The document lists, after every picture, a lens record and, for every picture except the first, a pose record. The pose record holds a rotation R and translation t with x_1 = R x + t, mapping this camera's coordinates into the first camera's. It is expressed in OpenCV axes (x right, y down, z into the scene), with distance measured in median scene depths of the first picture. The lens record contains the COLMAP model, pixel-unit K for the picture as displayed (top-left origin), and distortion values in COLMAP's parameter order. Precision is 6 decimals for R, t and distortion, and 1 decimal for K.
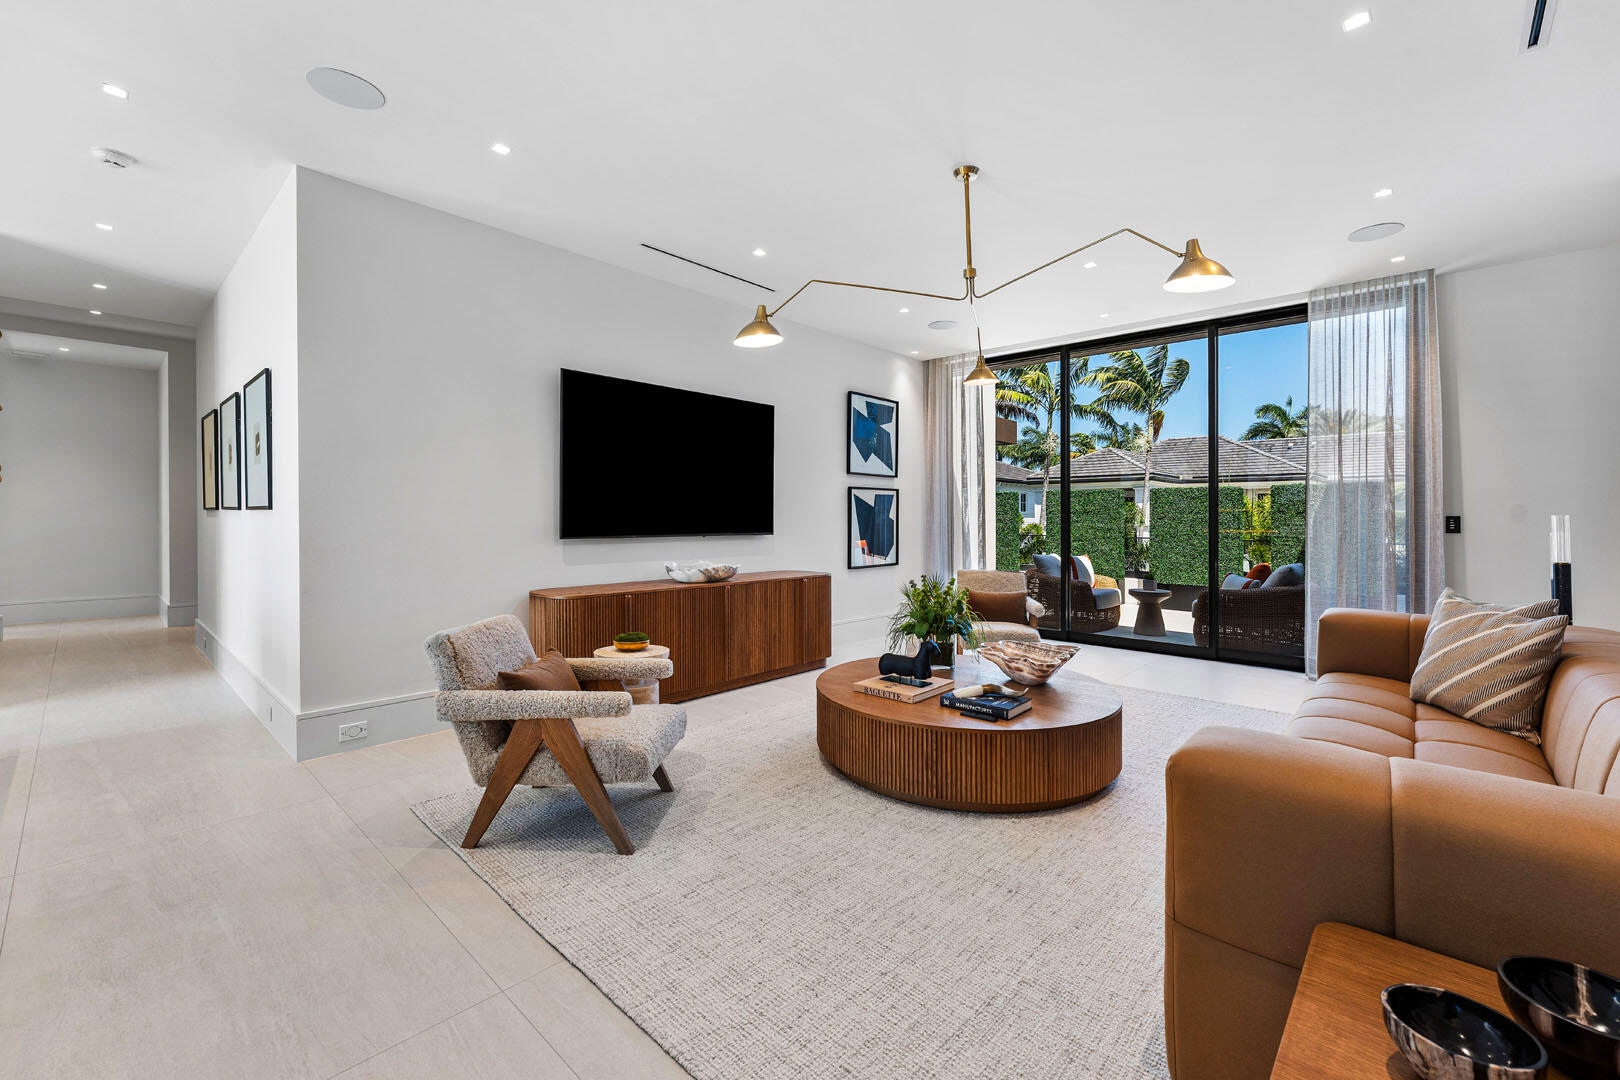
lens RADIAL K [[669.2, 0, 810.0], [0, 669.2, 540.0], [0, 0, 1]] dist [0.000594, 0.000057]
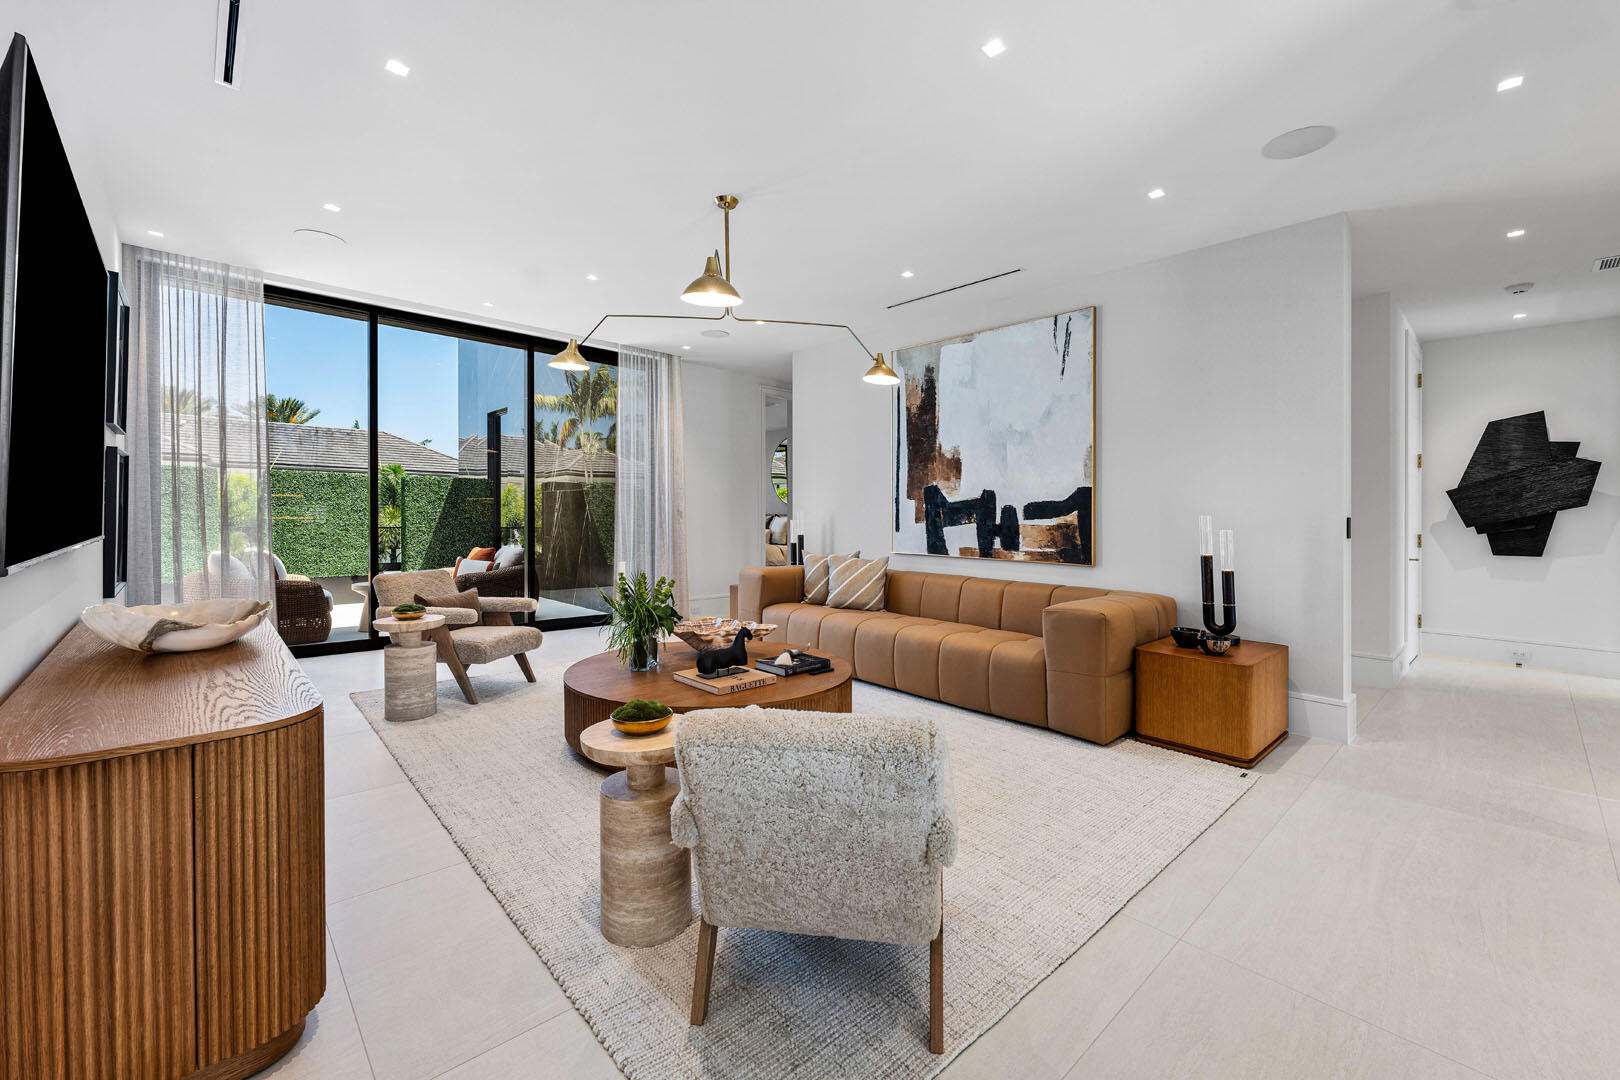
lens RADIAL K [[658.9, 0, 809.2], [0, 658.9, 521.3], [0, 0, 1]] dist [-0.000634, -0.000094]
pose [[0.070002, -0.018893, 0.997368, -0.504563], [0.023427, 0.999576, 0.017290, -0.025130], [-0.997272, 0.022155, 0.070415, 0.477146]]
